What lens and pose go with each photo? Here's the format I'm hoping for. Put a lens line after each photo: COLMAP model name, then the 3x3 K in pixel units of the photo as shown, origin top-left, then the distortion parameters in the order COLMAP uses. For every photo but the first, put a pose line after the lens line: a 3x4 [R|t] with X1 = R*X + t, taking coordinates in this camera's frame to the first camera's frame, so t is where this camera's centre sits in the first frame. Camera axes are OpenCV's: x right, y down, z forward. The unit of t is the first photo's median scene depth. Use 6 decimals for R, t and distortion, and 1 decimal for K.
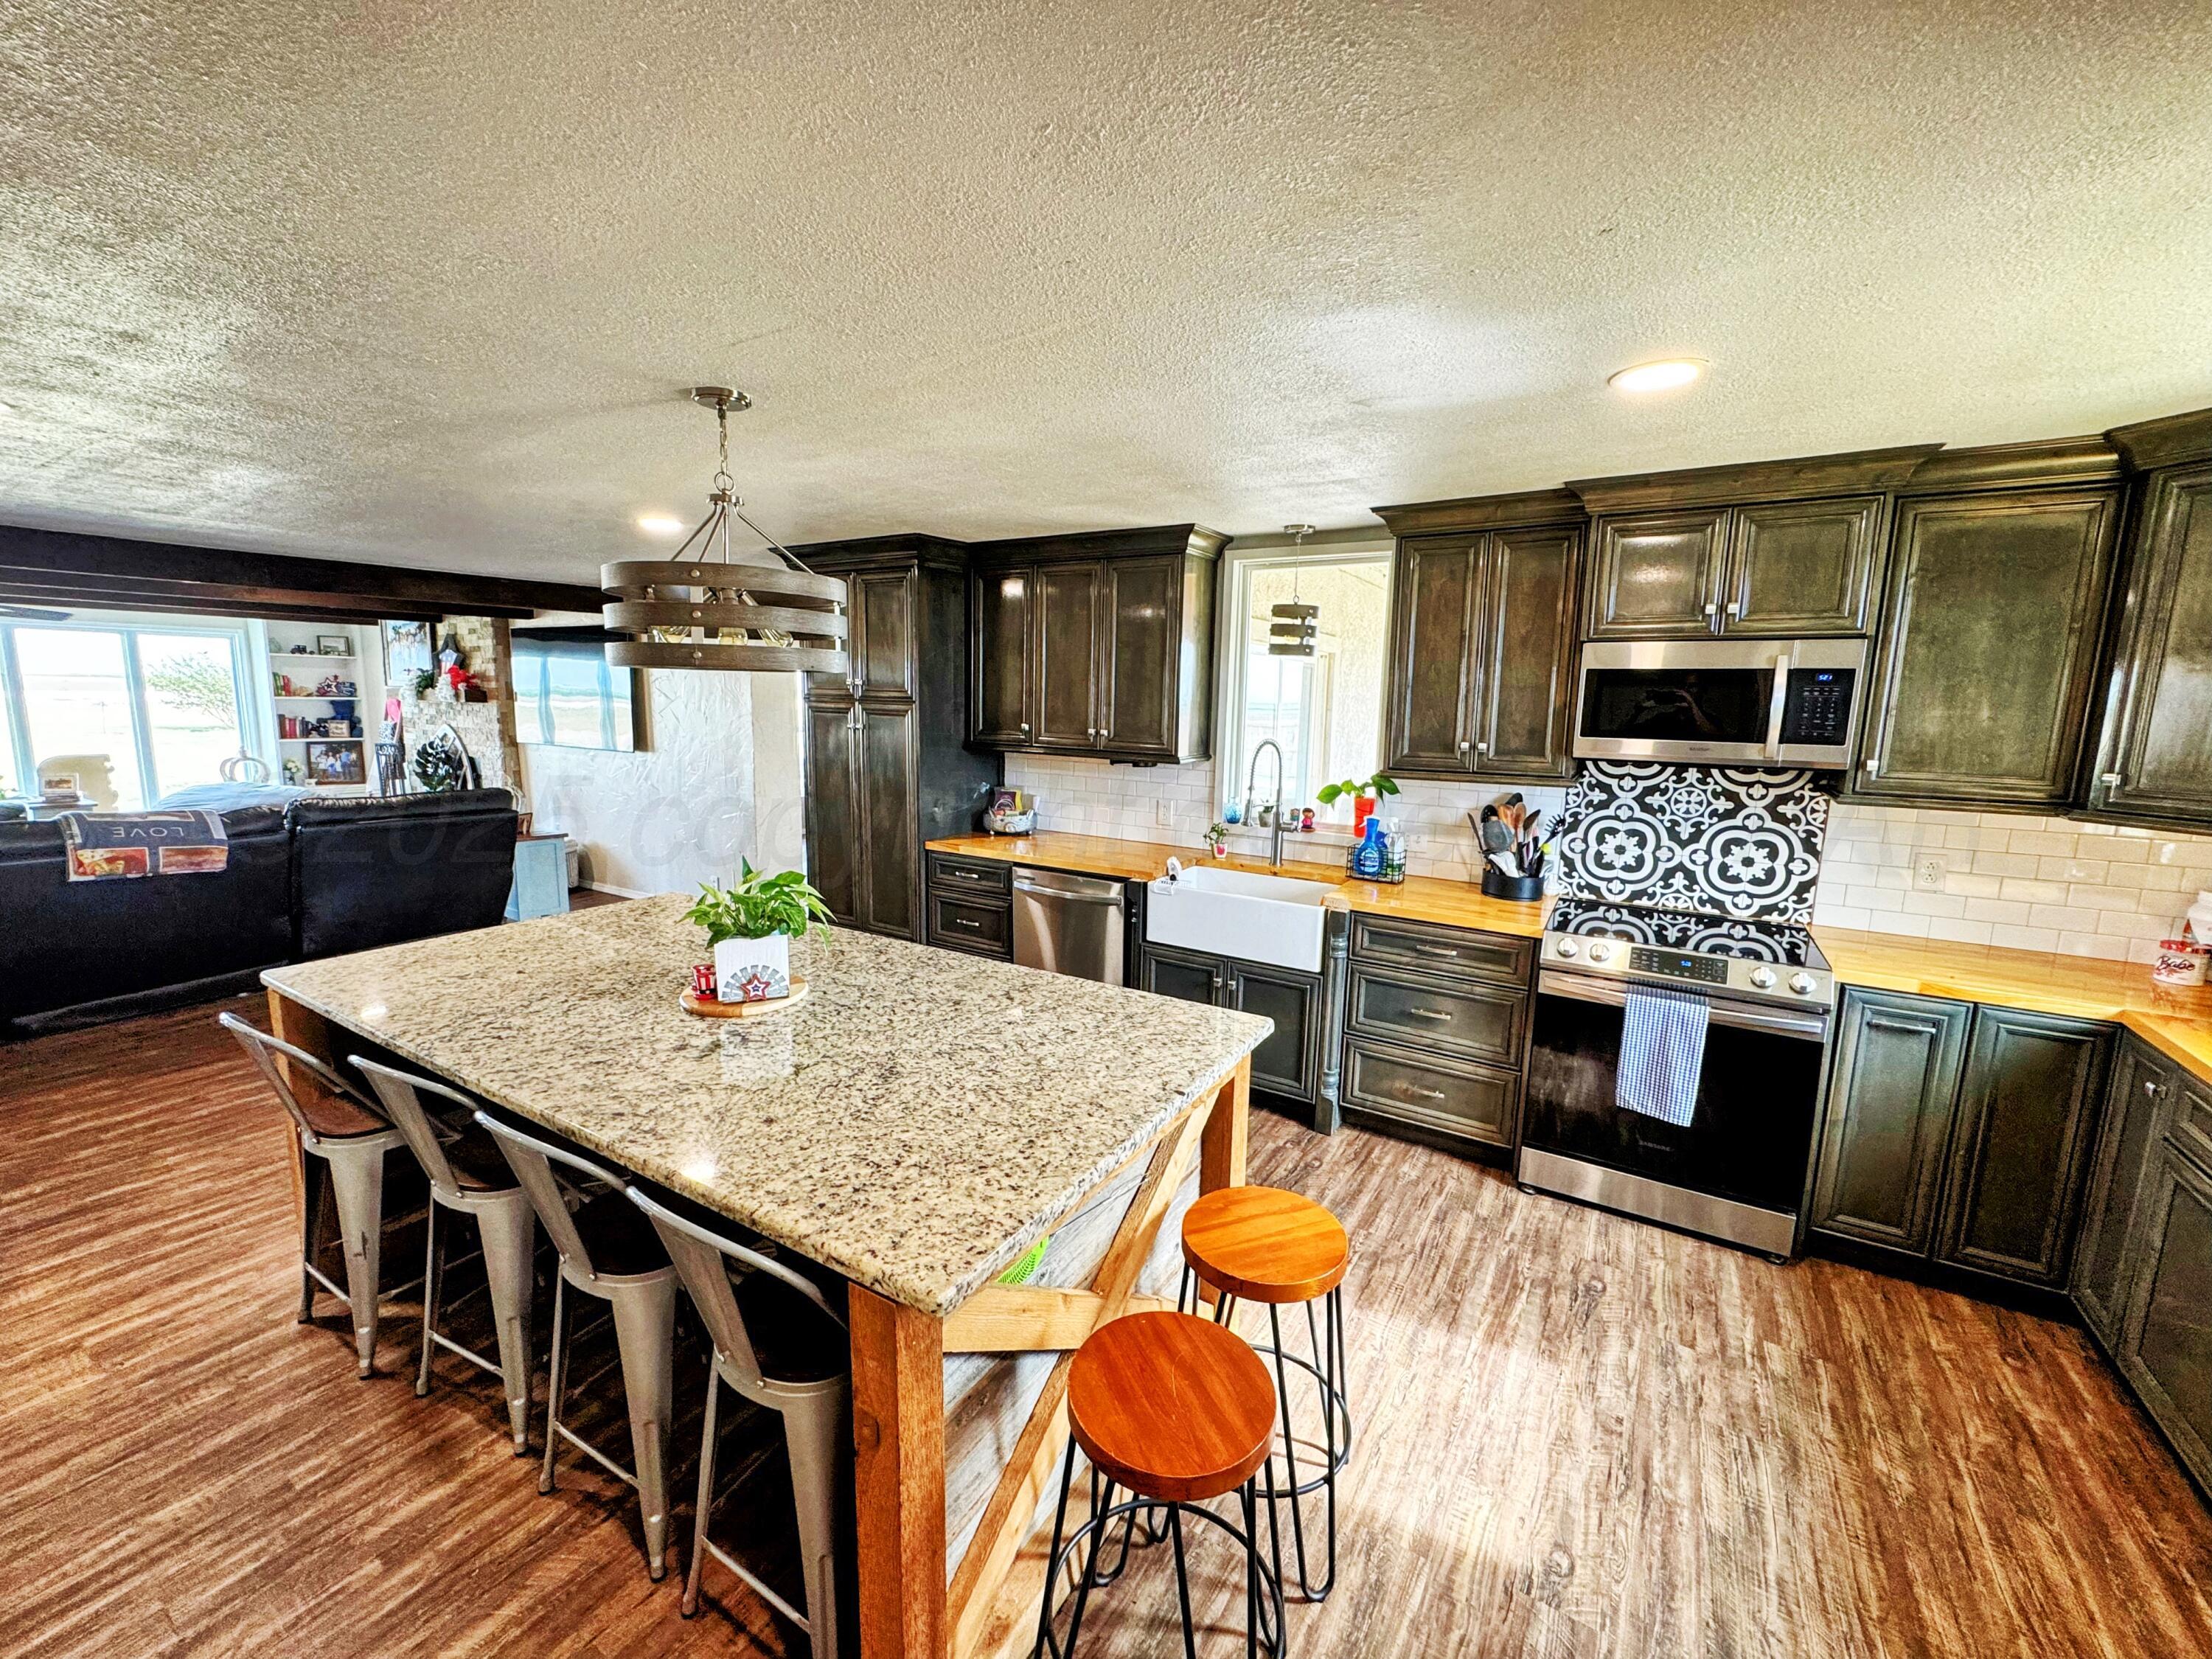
lens RADIAL K [[879.4, 0, 1105.8], [0, 879.4, 837.7], [0, 0, 1]] dist [-0.002038, -0.000197]
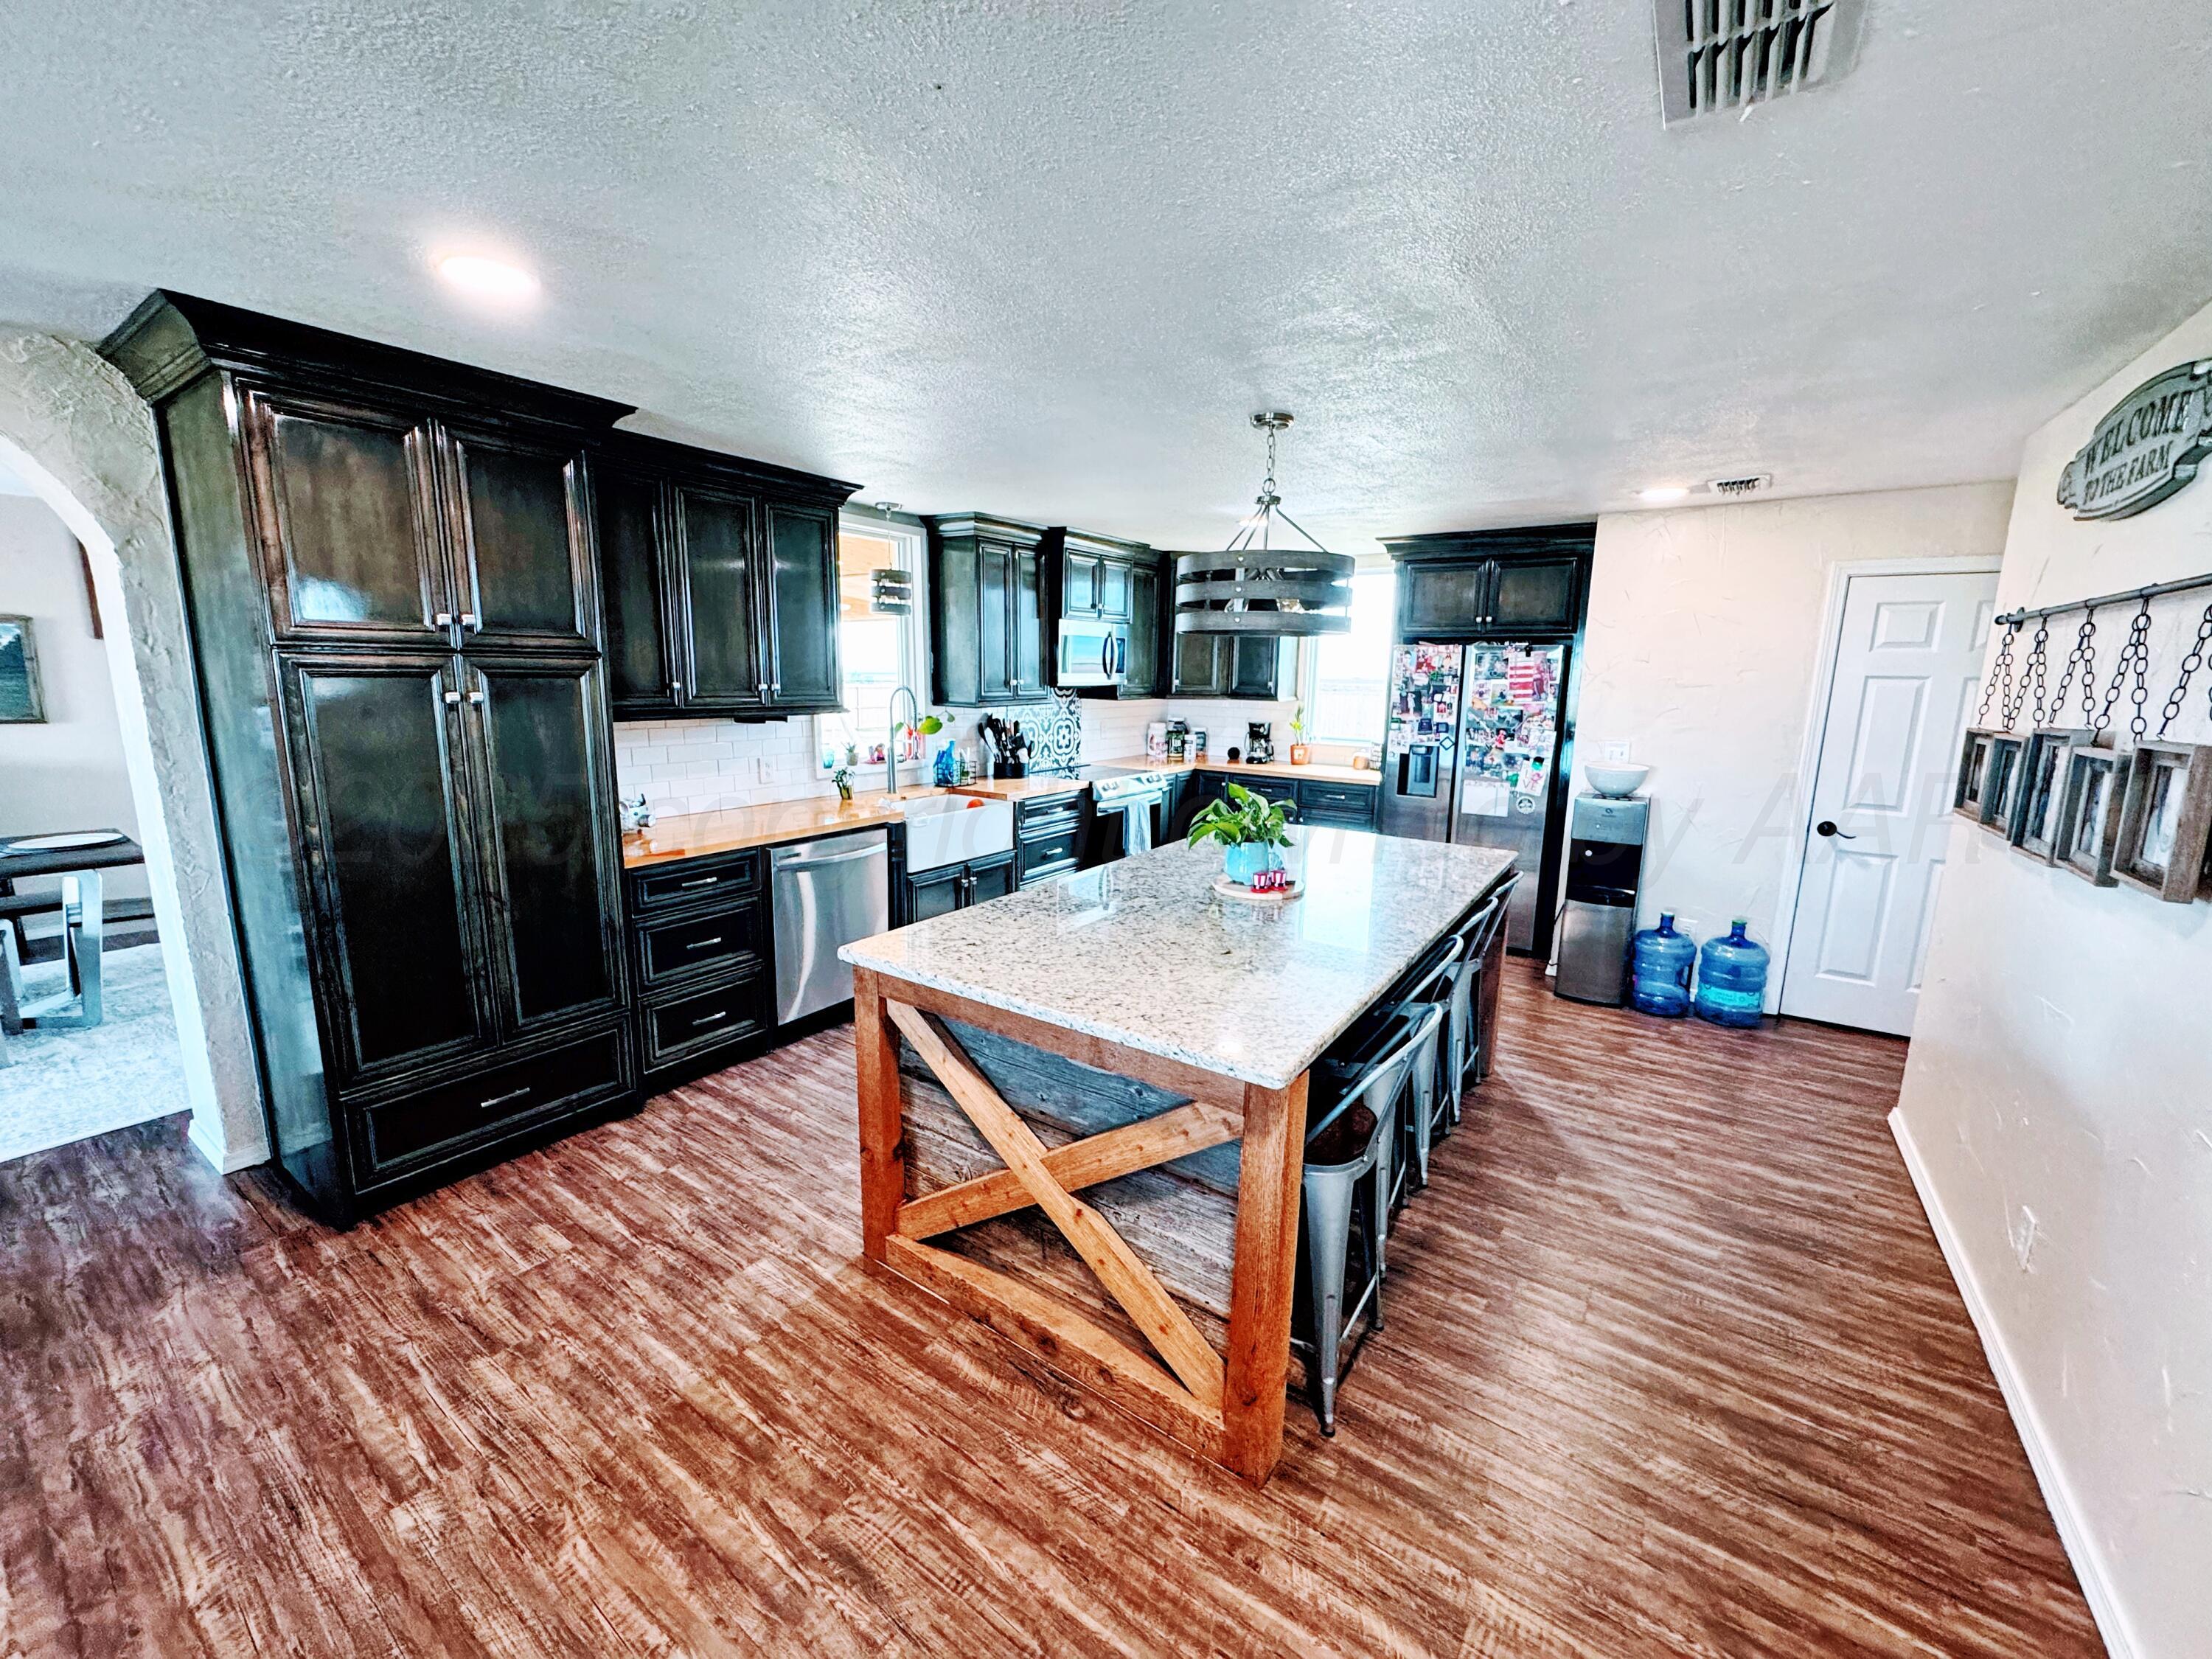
lens RADIAL K [[879.4, 0, 1105.4], [0, 879.4, 819.2], [0, 0, 1]] dist [-0.002038, -0.000197]
pose [[0.060098, -0.192279, 0.979498, -0.530422], [0.141115, 0.973053, 0.182355, -0.060717], [-0.988167, 0.127263, 0.085612, 0.346656]]
